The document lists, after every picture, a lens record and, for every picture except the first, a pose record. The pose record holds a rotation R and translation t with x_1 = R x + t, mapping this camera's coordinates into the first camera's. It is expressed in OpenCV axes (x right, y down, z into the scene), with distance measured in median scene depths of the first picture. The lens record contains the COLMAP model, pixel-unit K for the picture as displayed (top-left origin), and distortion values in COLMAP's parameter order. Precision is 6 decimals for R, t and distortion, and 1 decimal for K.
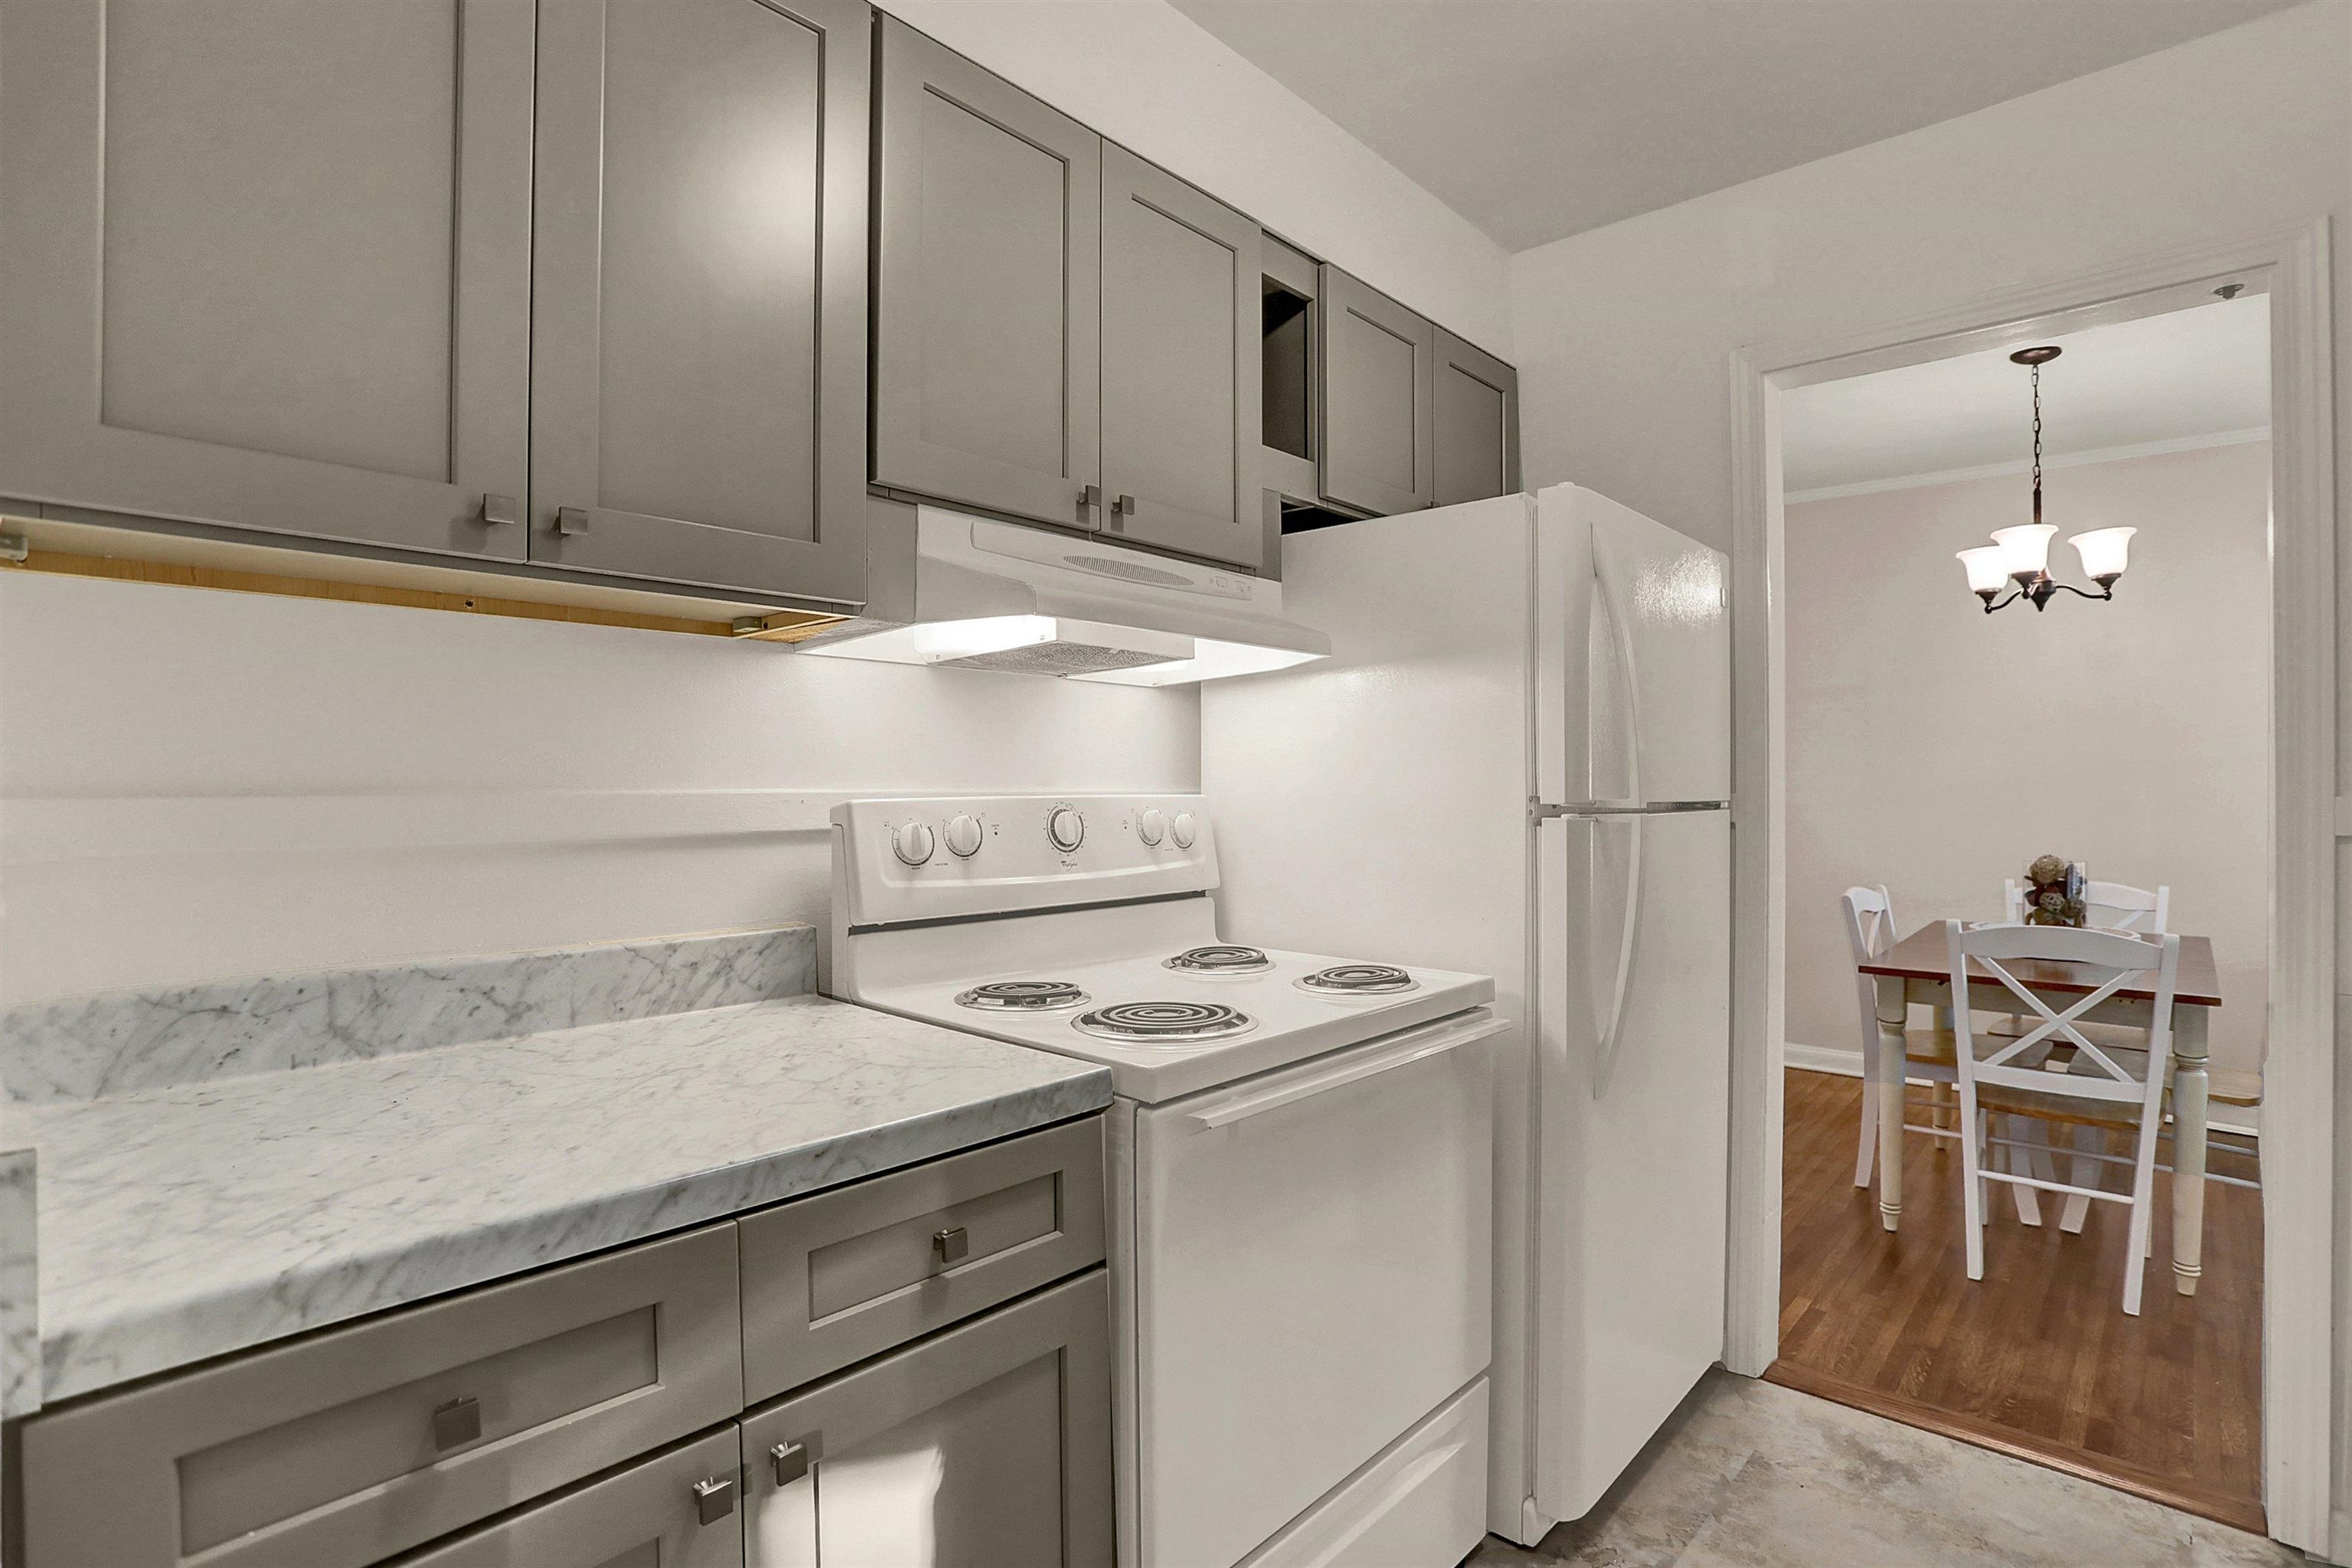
lens RADIAL K [[1146.8, 0, 1214.1], [0, 1146.8, 768.0], [0, 0, 1]] dist [-0.046087, 0.012203]
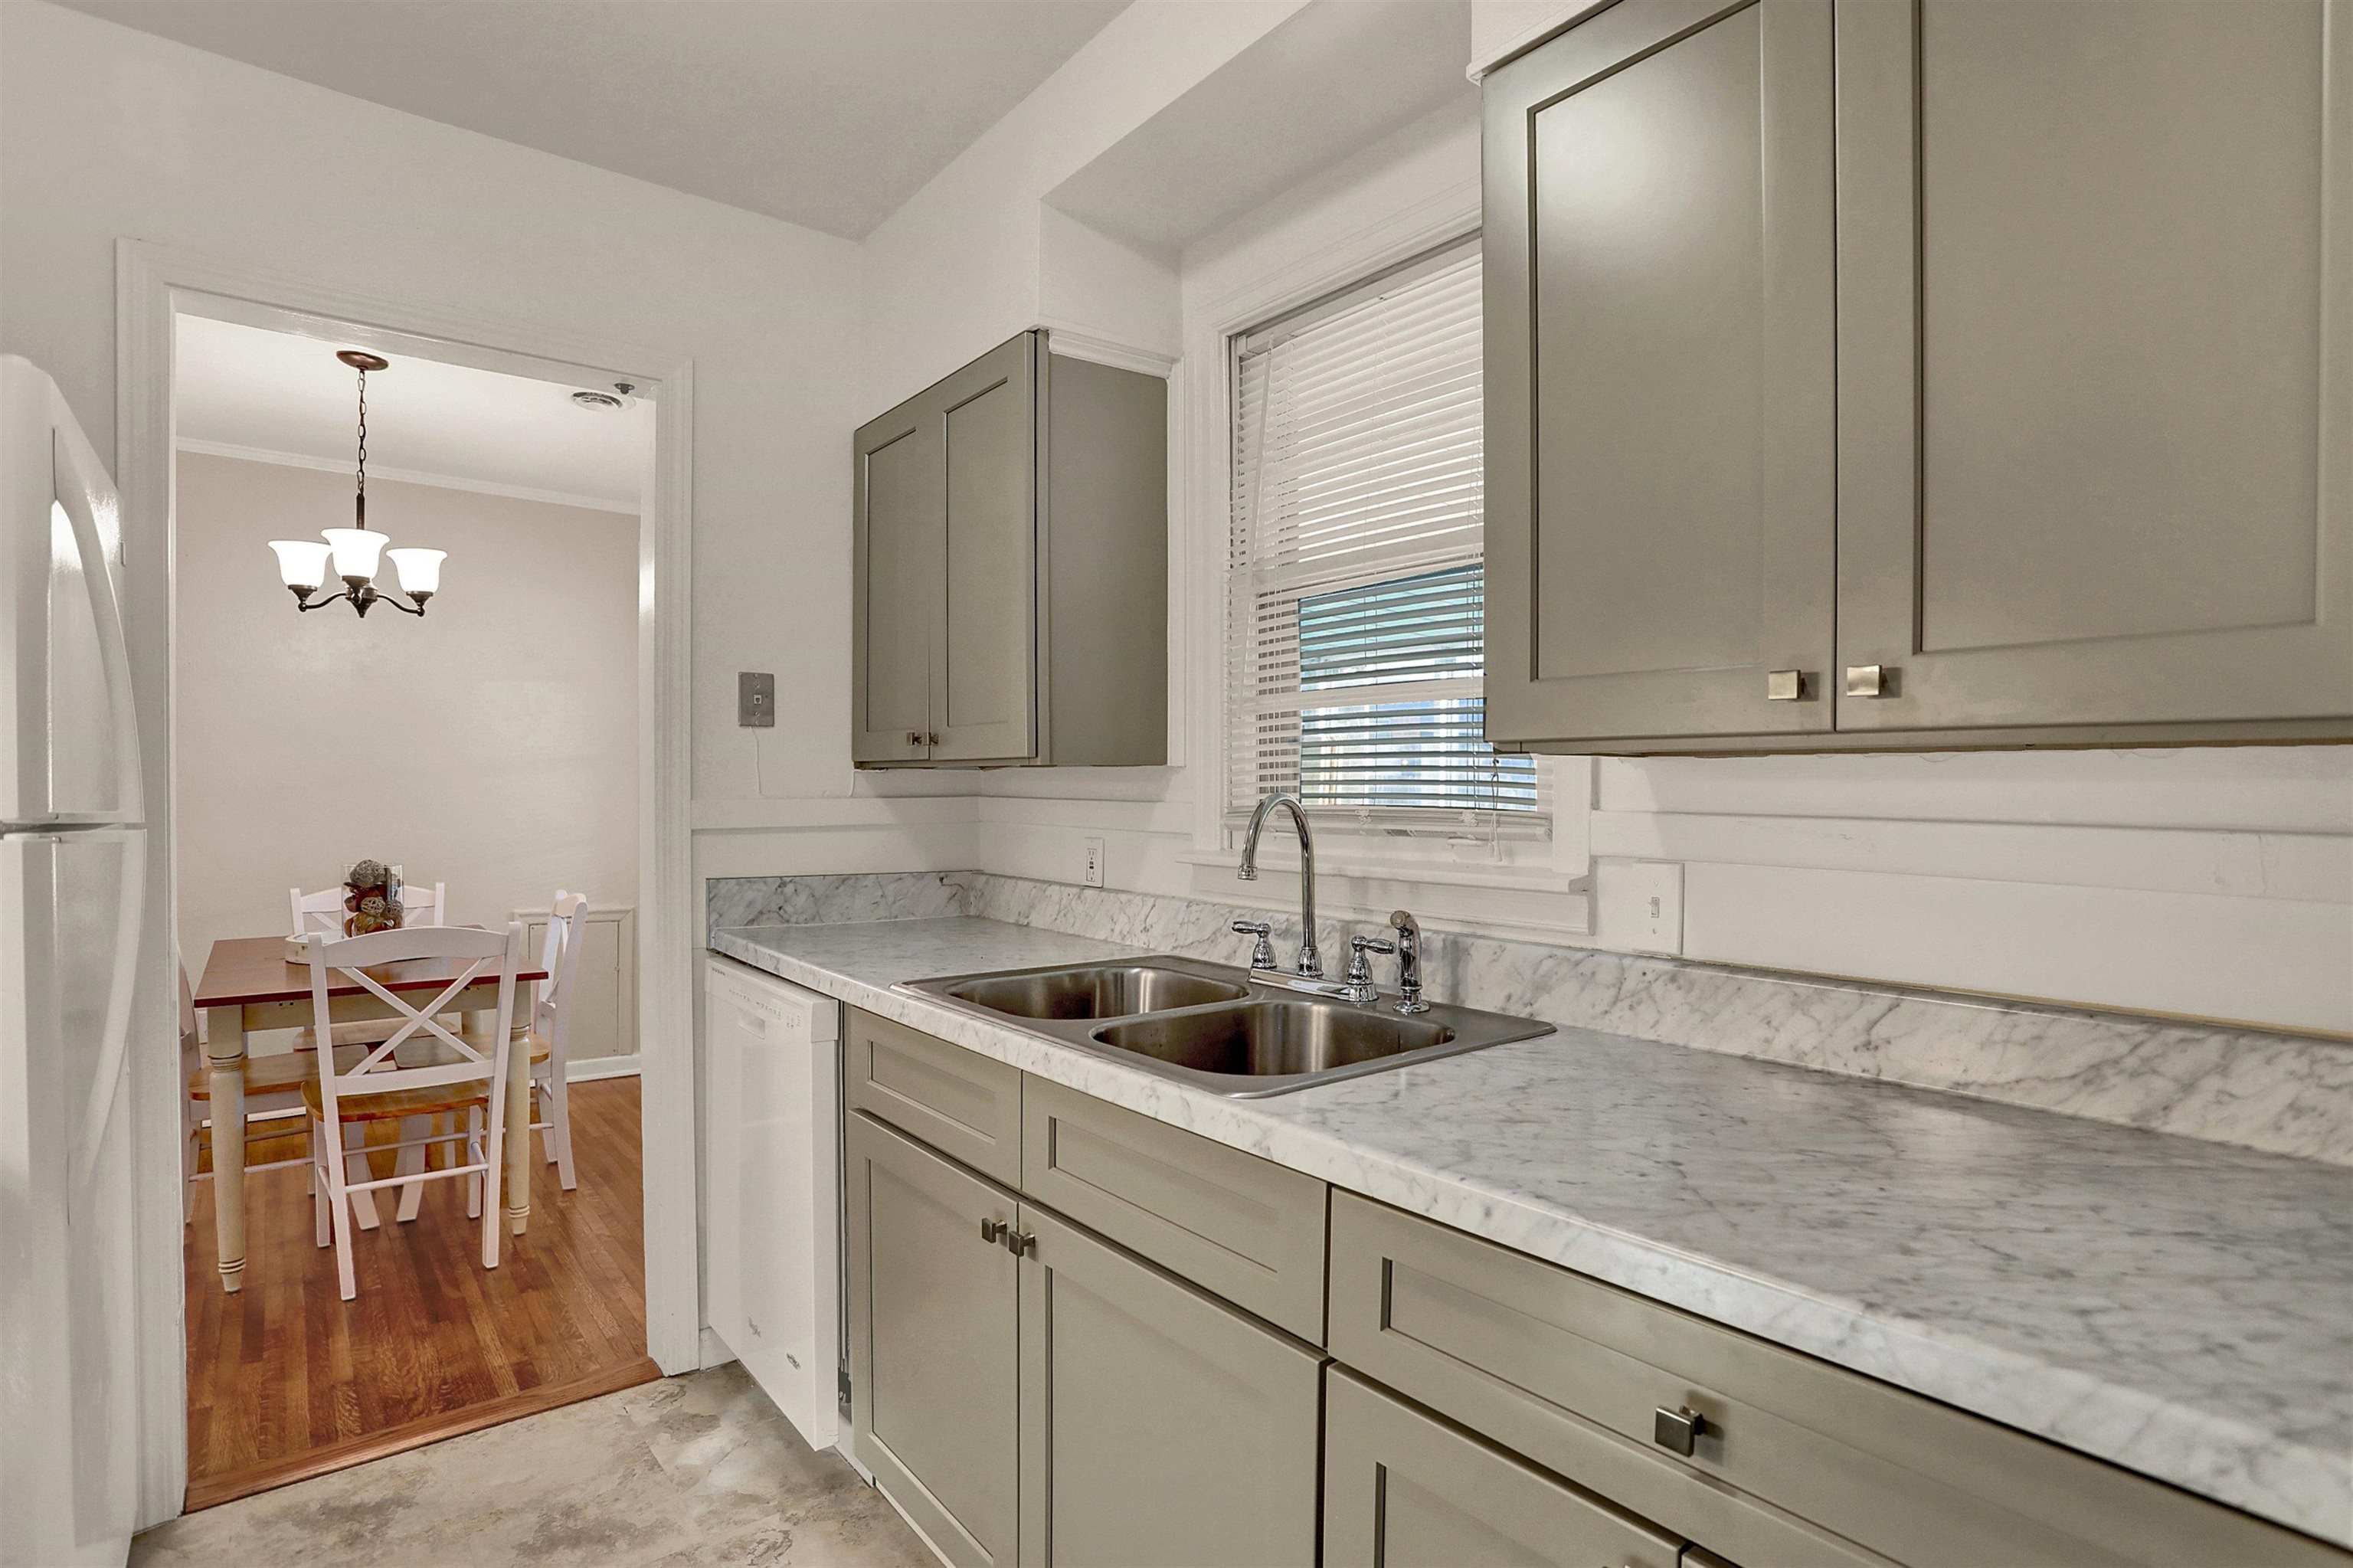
lens RADIAL K [[1147.4, 0, 1190.4], [0, 1147.4, 781.4], [0, 0, 1]] dist [-0.046087, 0.012203]
pose [[0.168154, 0.007121, 0.985735, -0.151063], [-0.015111, 0.999875, -0.004645, 0.000653], [-0.985645, -0.014114, 0.168241, 0.118144]]
